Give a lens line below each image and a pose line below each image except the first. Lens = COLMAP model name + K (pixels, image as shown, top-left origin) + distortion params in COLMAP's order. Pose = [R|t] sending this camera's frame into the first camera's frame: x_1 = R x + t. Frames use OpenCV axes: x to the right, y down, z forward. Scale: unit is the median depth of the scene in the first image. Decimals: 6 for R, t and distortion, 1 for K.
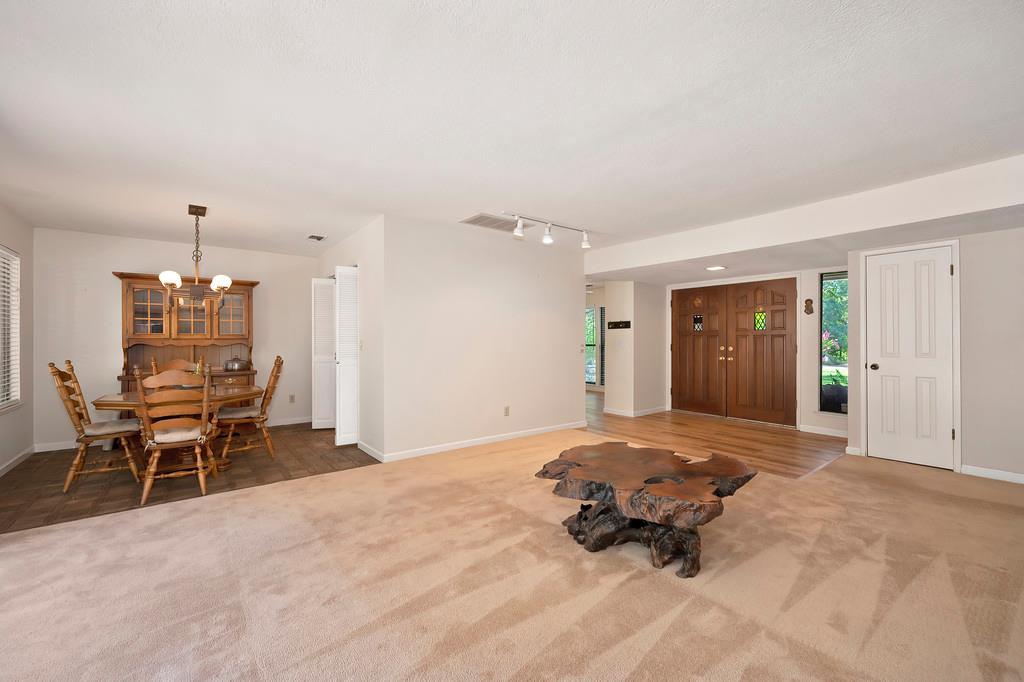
lens RADIAL K [[422.5, 0, 519.1], [0, 422.5, 338.1], [0, 0, 1]] dist [0.001924, 0.000034]
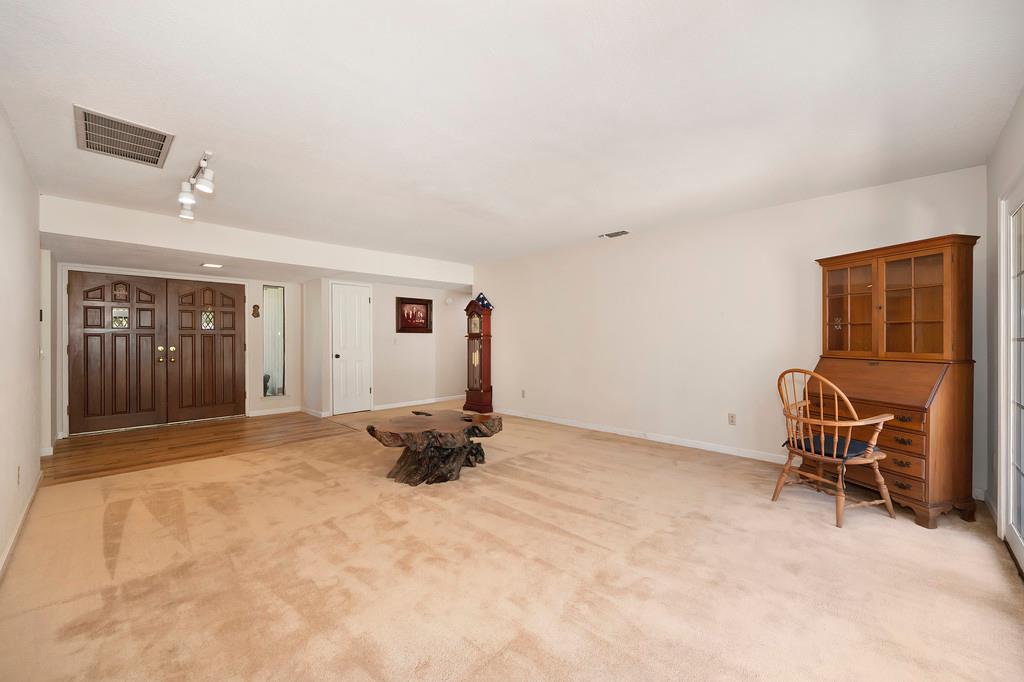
lens RADIAL K [[403.9, 0, 516.0], [0, 403.9, 341.1], [0, 0, 1]] dist [-0.004577, 0.001725]
pose [[-0.145610, -0.003574, 0.989336, -0.606359], [-0.002618, 0.999991, 0.003227, 0.005041], [-0.989339, -0.002121, -0.145618, 0.479219]]
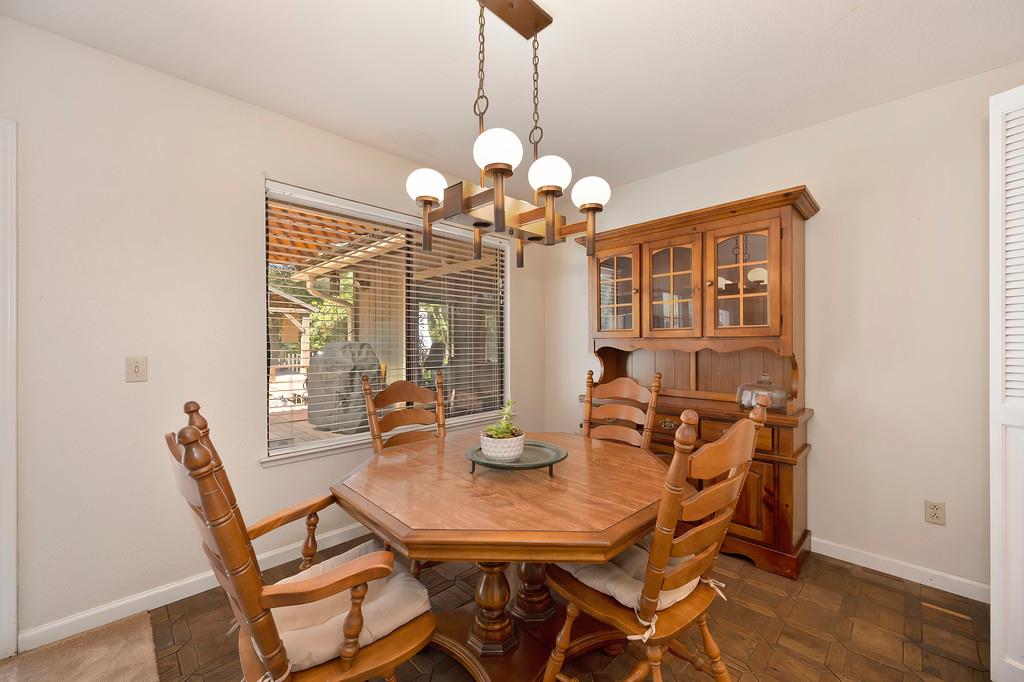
lens RADIAL K [[403.9, 0, 516.5], [0, 403.9, 342.0], [0, 0, 1]] dist [-0.004577, 0.001725]
pose [[0.132274, 0.002486, -0.991210, -0.316013], [0.009608, 0.999947, 0.003790, 0.003042], [0.991167, -0.010024, 0.132243, 0.757801]]
